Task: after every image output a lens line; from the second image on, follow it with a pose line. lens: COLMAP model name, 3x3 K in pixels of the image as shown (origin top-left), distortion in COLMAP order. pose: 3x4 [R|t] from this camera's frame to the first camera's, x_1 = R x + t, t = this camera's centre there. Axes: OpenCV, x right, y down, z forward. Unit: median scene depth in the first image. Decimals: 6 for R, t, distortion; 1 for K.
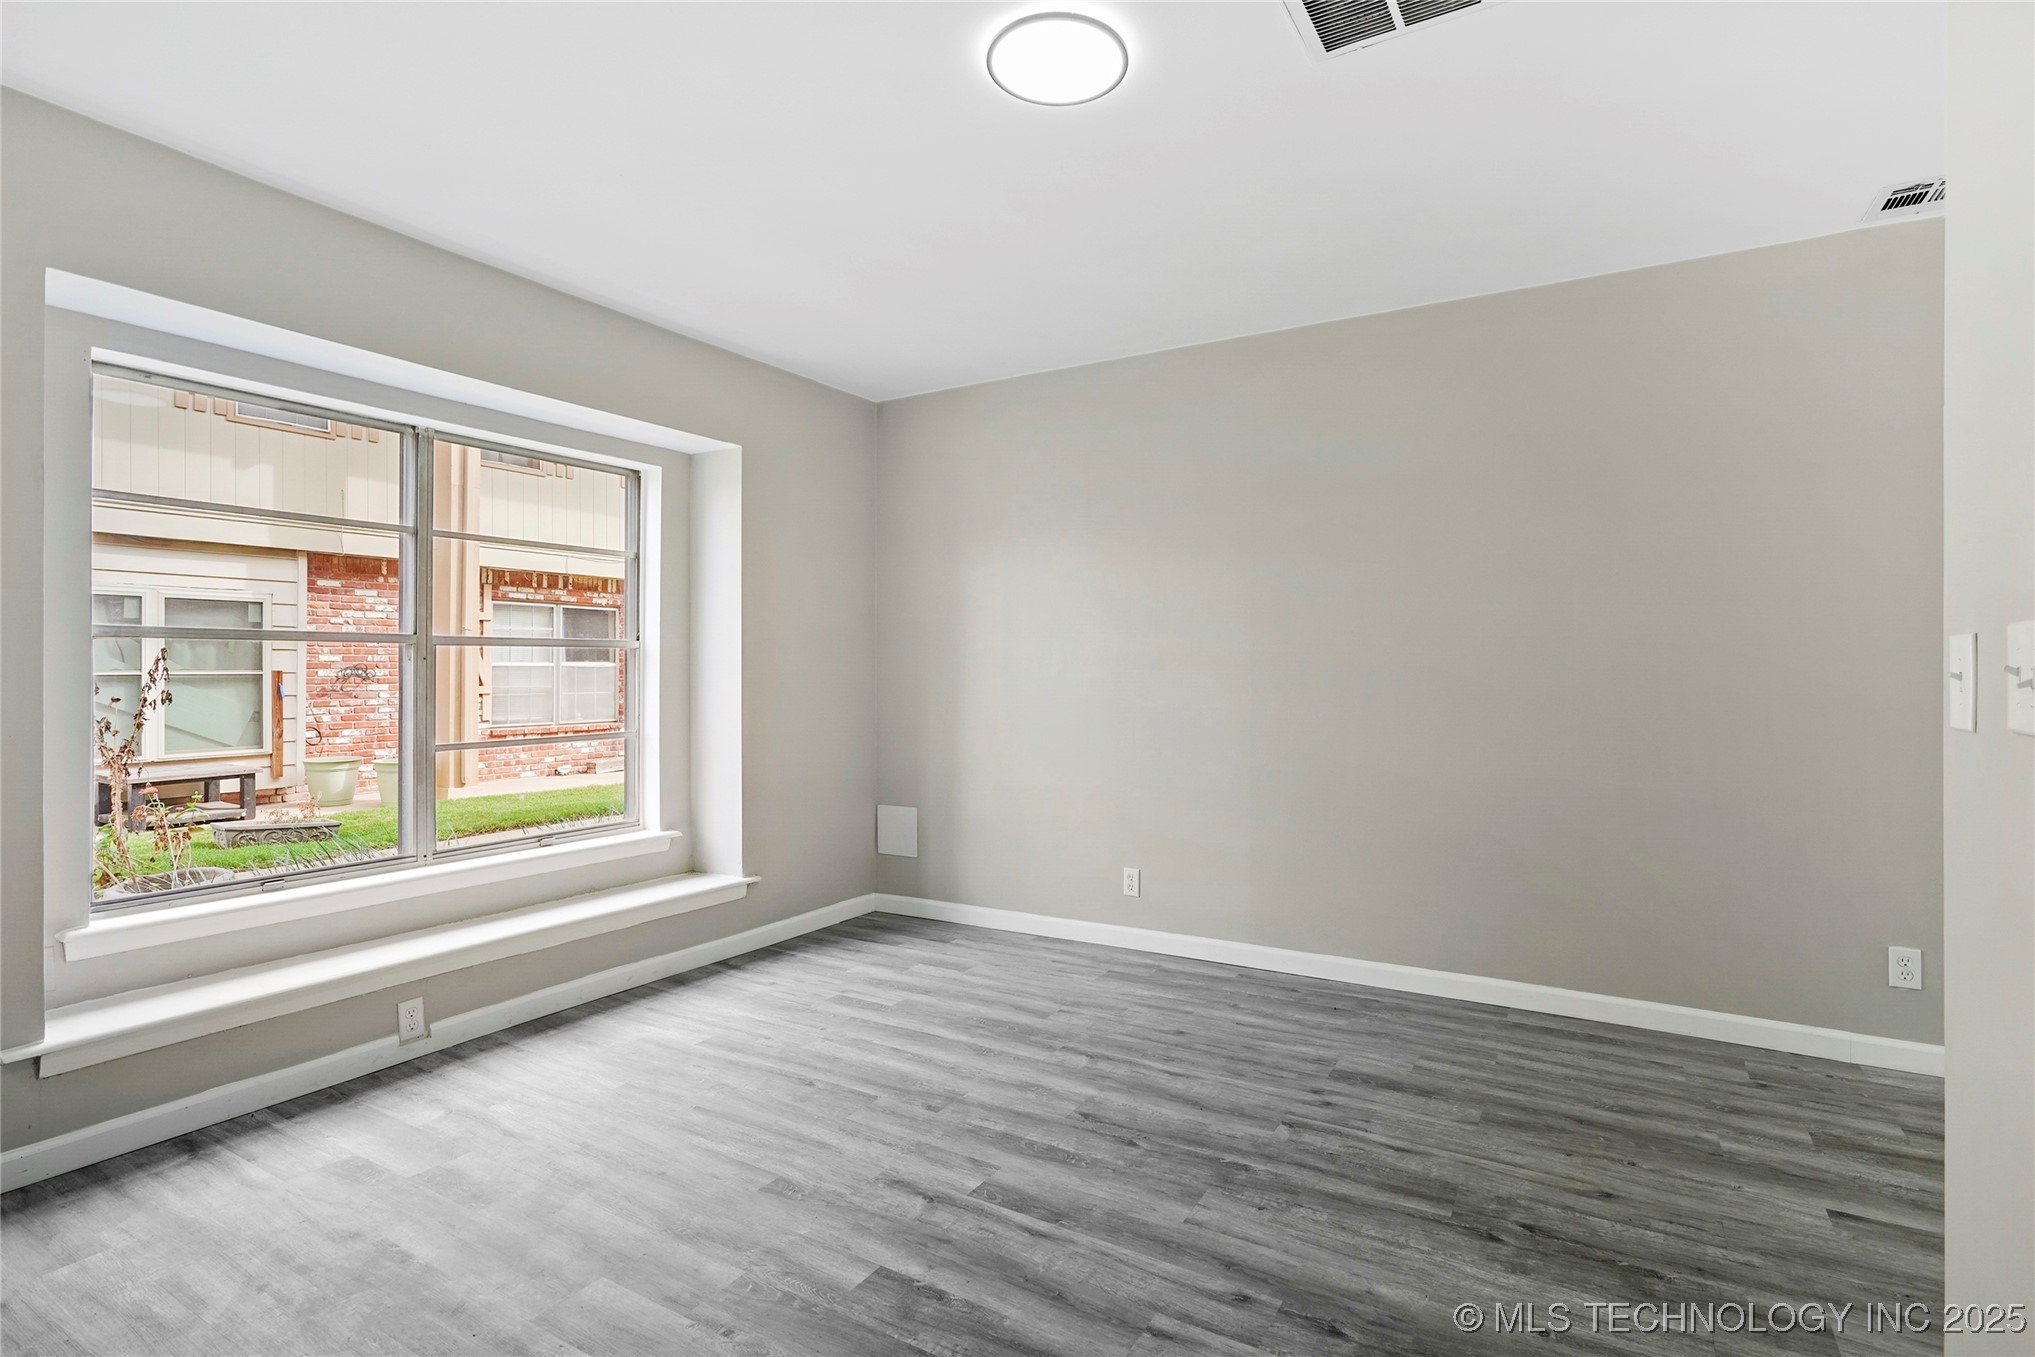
lens RADIAL K [[994.7, 0, 1017.5], [0, 994.7, 678.5], [0, 0, 1]] dist [-0.004194, 0.000223]
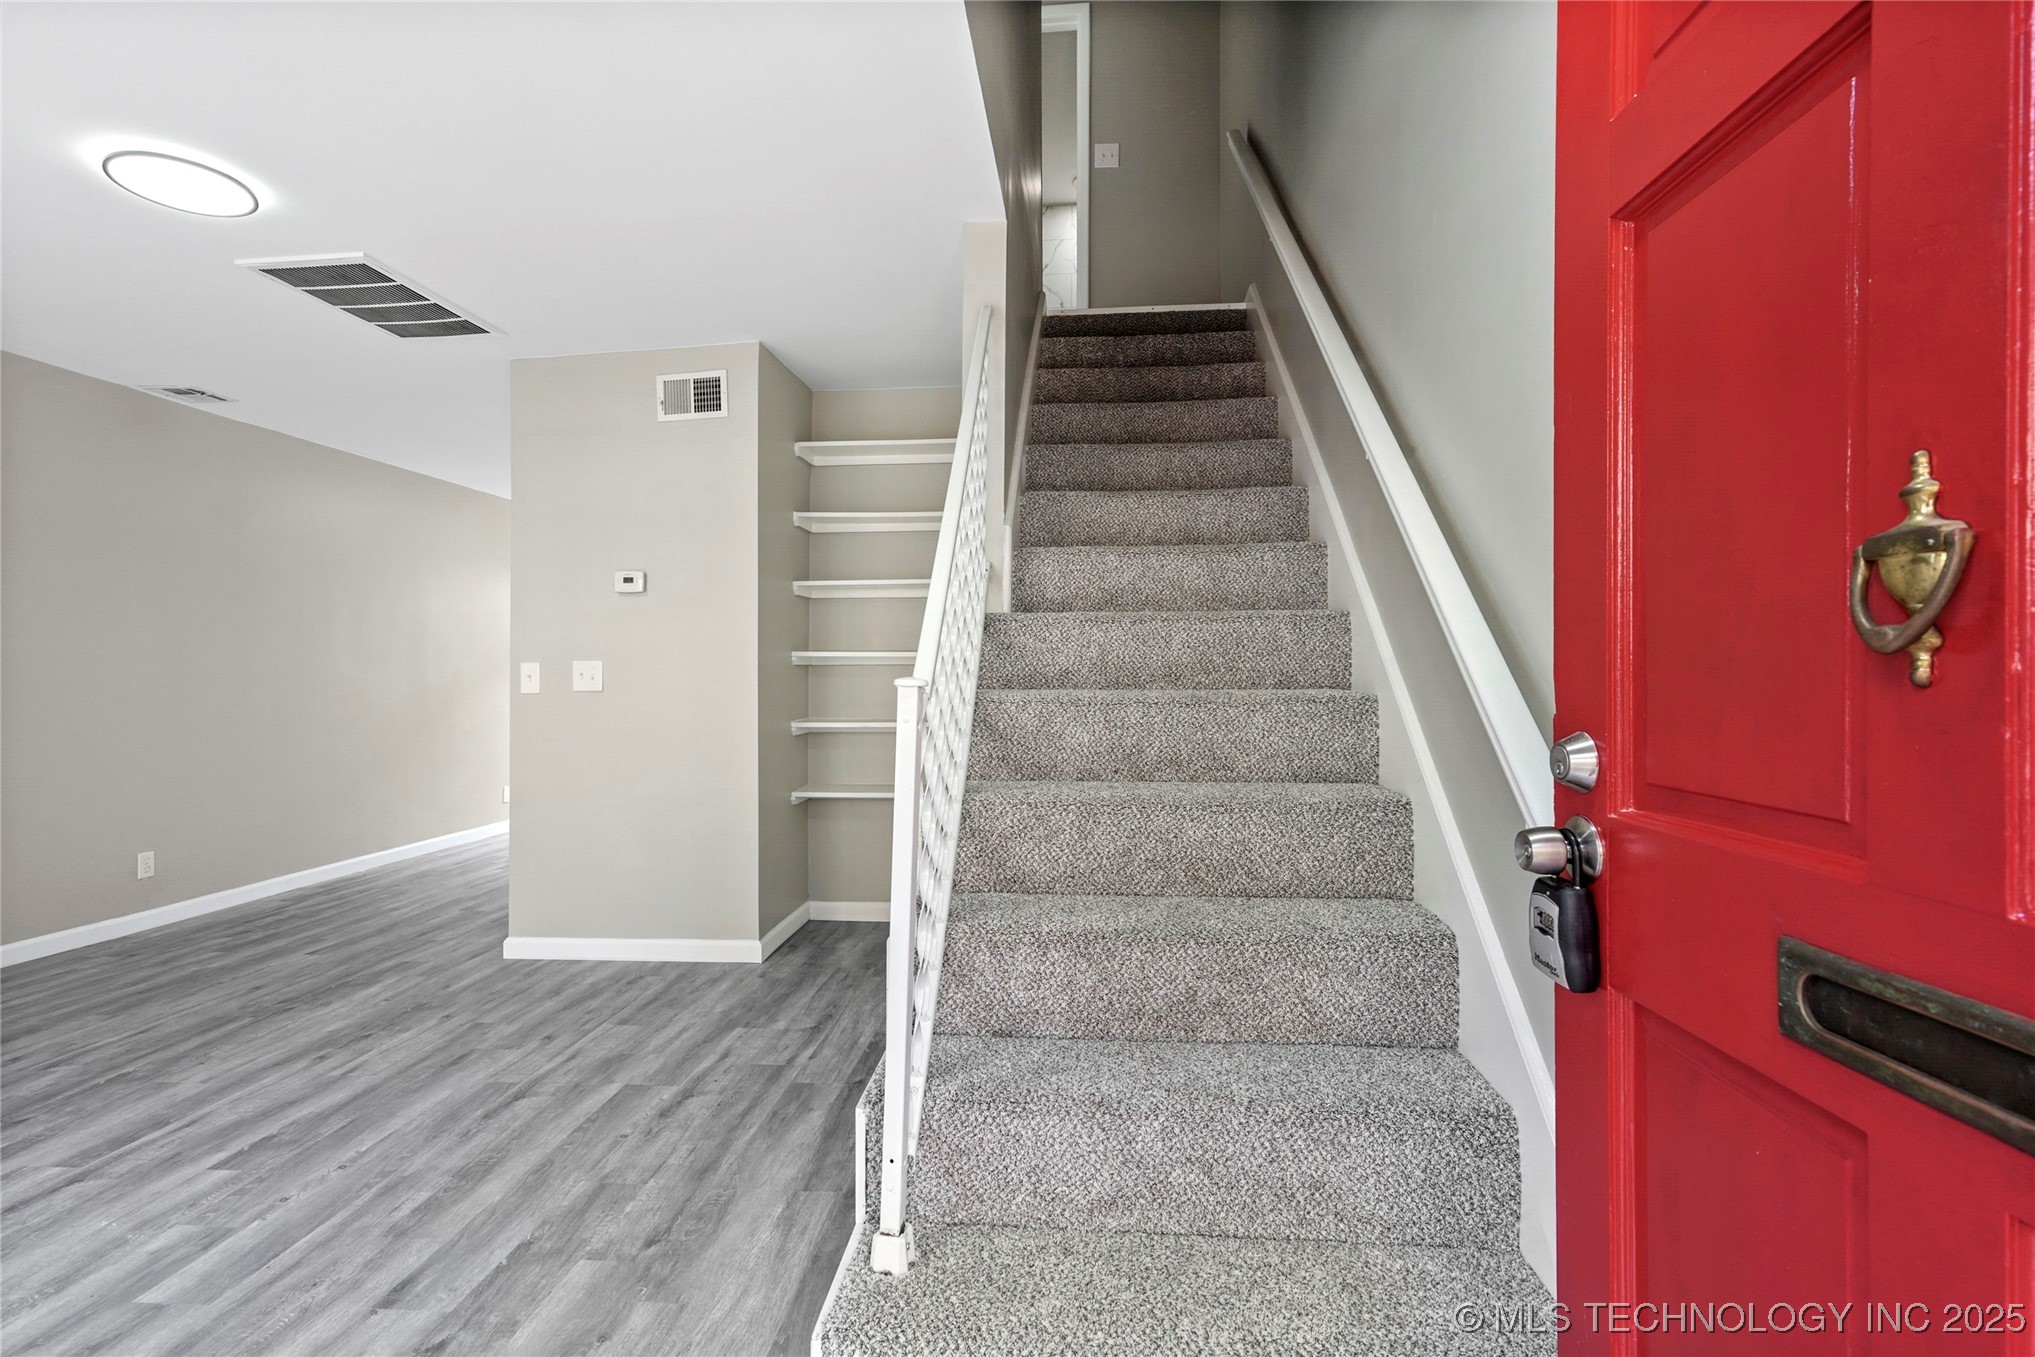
lens RADIAL K [[932.2, 0, 1017.5], [0, 932.2, 678.5], [0, 0, 1]] dist [0.001934, 0.005625]
pose [[-0.446994, 0.002114, 0.894534, -1.300883], [0.013886, 0.999893, 0.004575, 0.007620], [-0.894429, 0.014466, -0.446976, 0.510559]]
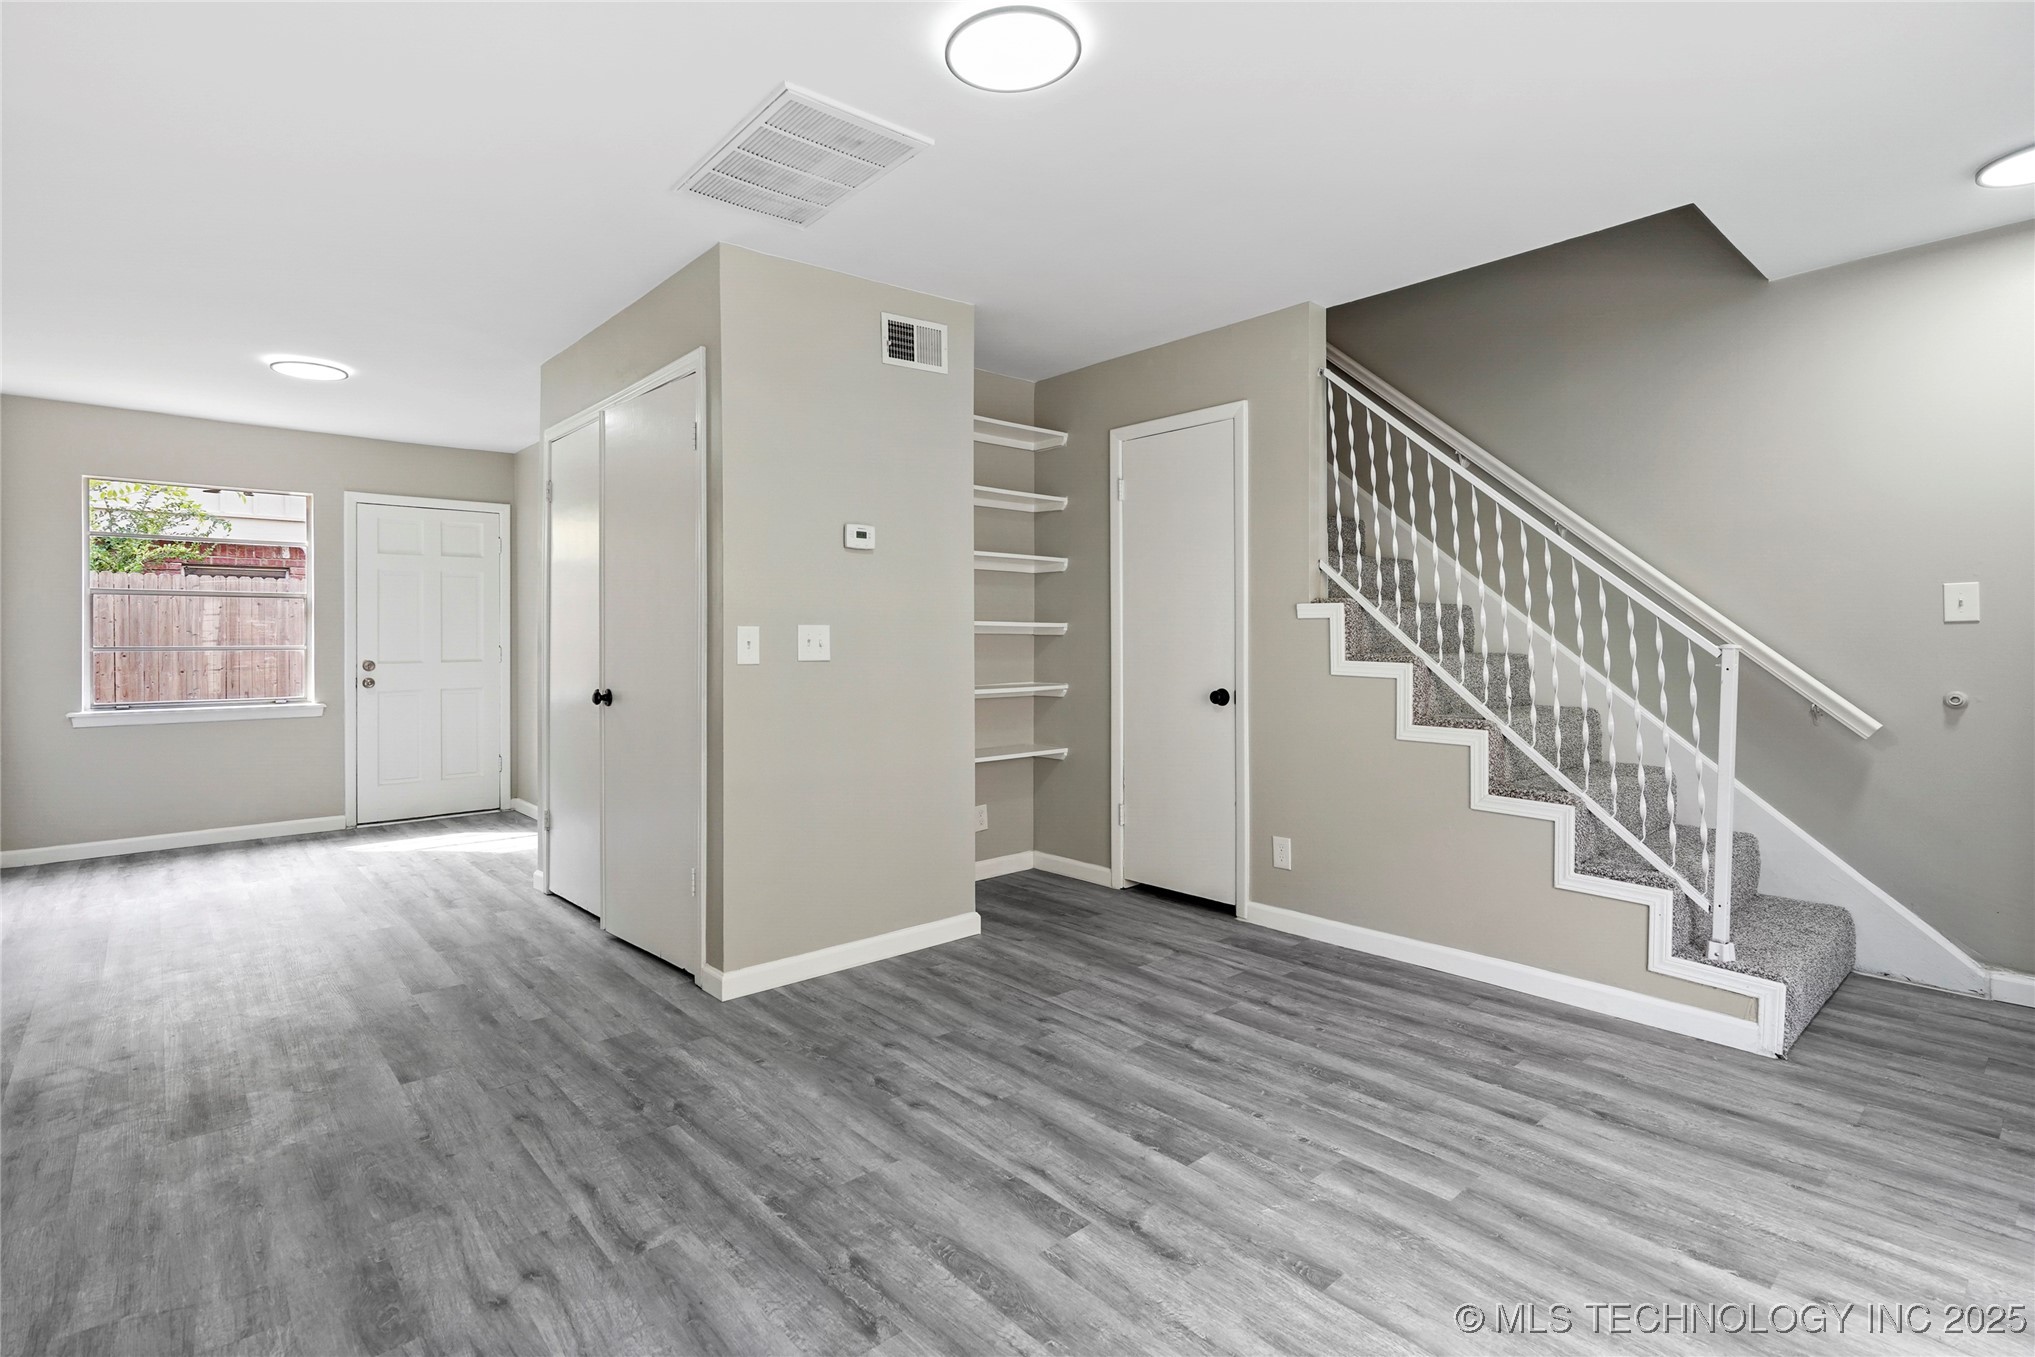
lens RADIAL K [[958.8, 0, 1009.6], [0, 958.8, 643.0], [0, 0, 1]] dist [0.005809, 0.001475]
pose [[-0.953062, 0.003397, 0.302756, -0.227577], [0.005943, 0.999954, 0.007487, -0.008324], [-0.302717, 0.008935, -0.953039, 1.715771]]
